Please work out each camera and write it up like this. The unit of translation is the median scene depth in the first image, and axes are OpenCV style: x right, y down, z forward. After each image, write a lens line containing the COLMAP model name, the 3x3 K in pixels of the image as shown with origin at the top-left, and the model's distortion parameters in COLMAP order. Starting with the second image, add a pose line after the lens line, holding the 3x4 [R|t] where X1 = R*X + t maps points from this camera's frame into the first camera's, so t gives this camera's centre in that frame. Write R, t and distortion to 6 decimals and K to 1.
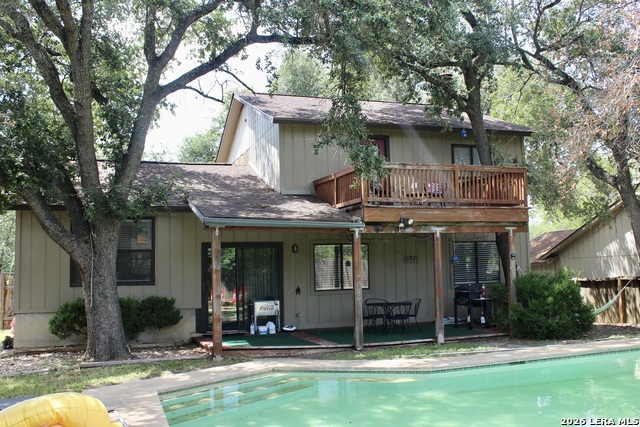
lens RADIAL K [[617.1, 0, 320.0], [0, 617.1, 213.5], [0, 0, 1]] dist [-0.099785, 0.010540]
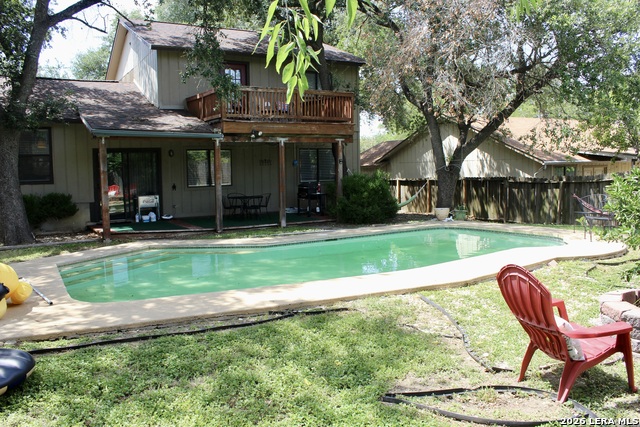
lens RADIAL K [[528.0, 0, 320.0], [0, 528.0, 213.5], [0, 0, 1]] dist [-0.164941, 0.155748]
pose [[0.978041, -0.011387, 0.208102, 0.035952], [-0.024883, 0.984984, 0.170845, -0.011228], [-0.206923, -0.172271, 0.963071, -0.095682]]
